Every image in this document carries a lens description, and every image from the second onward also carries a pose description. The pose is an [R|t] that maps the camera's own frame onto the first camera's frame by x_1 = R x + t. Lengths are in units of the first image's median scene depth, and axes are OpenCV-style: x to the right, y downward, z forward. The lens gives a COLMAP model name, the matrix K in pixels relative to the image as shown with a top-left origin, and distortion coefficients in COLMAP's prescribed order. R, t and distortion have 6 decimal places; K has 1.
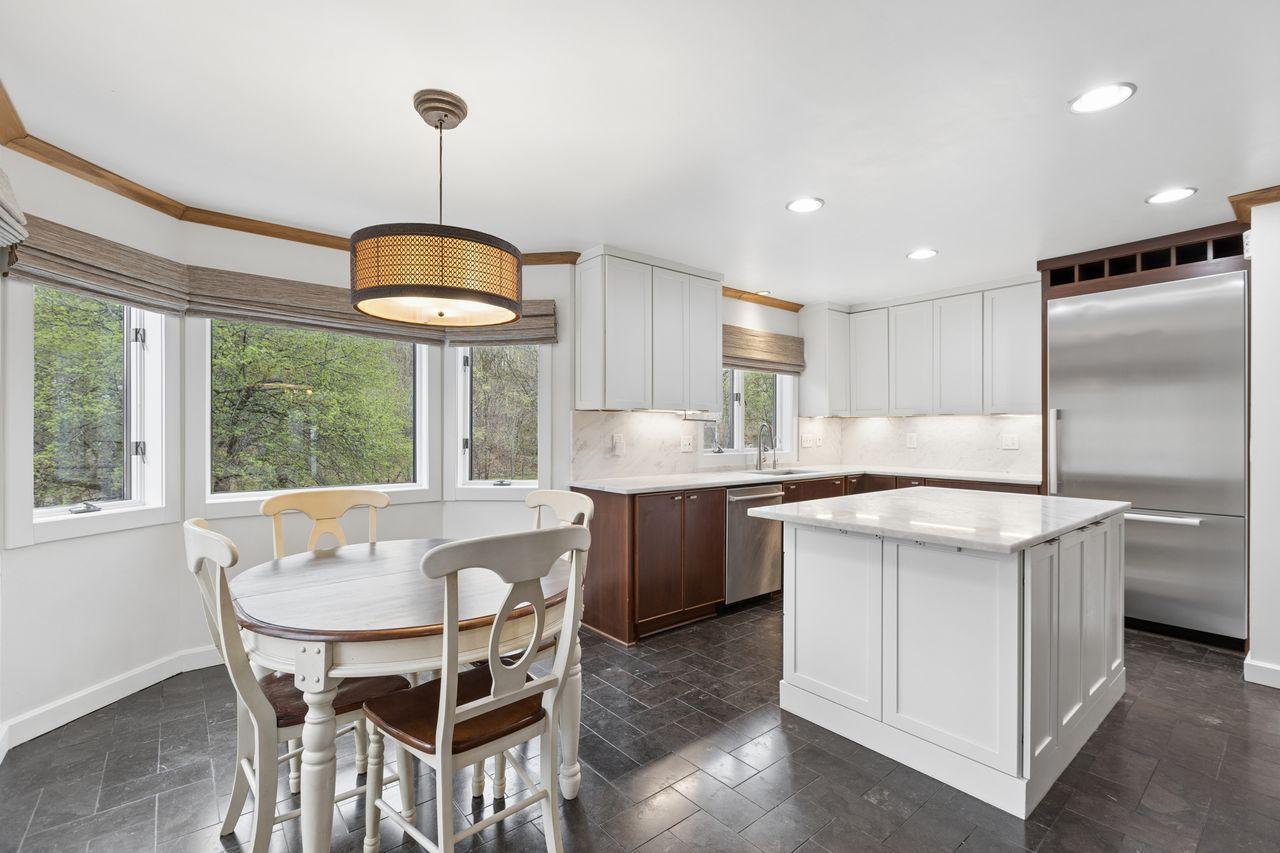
lens RADIAL K [[572.0, 0, 638.4], [0, 572.0, 427.2], [0, 0, 1]] dist [0.002552, -0.000275]
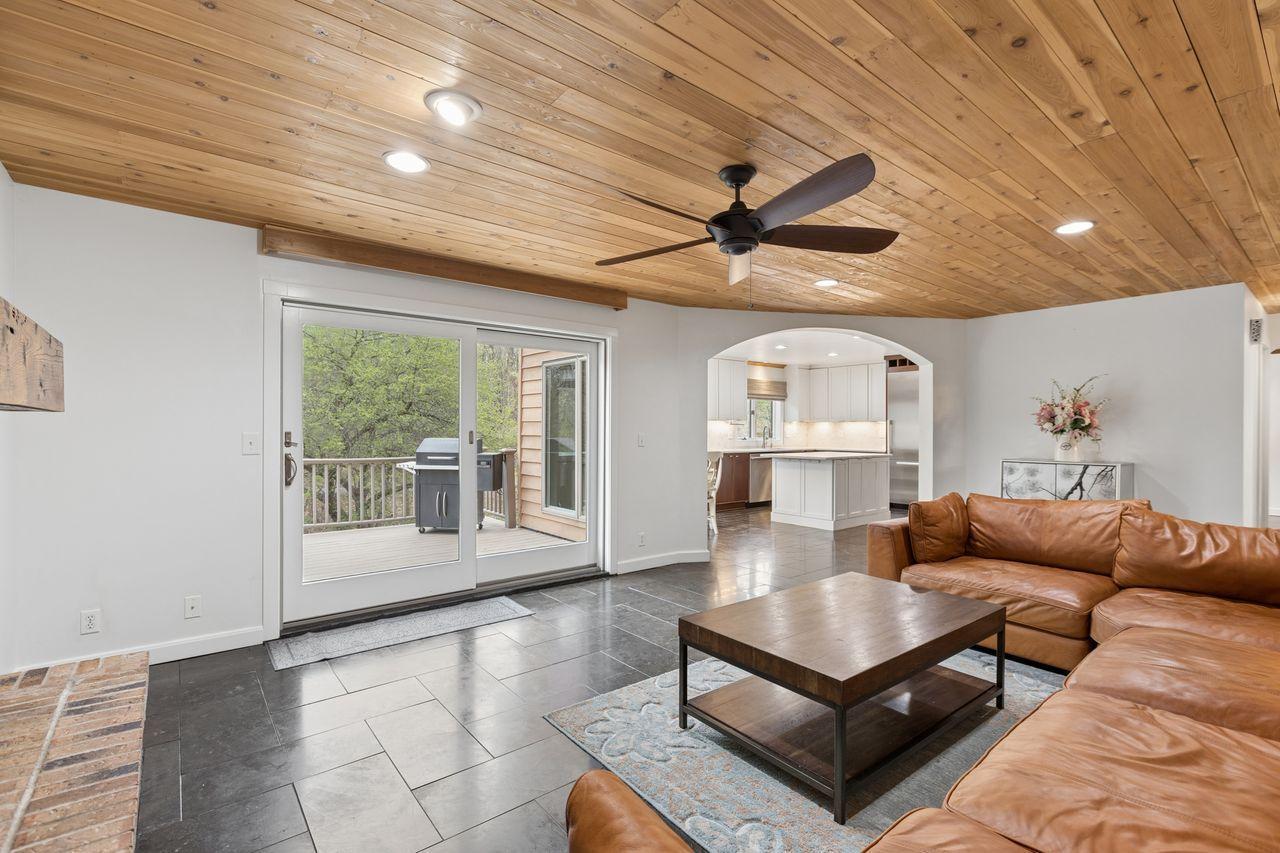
lens RADIAL K [[572.0, 0, 641.0], [0, 572.0, 432.1], [0, 0, 1]] dist [0.002552, -0.000275]
pose [[0.999995, 0.001858, -0.002578, -0.224272], [-0.001828, 0.999931, 0.011617, -0.004254], [0.002600, -0.011612, 0.999929, -1.052513]]
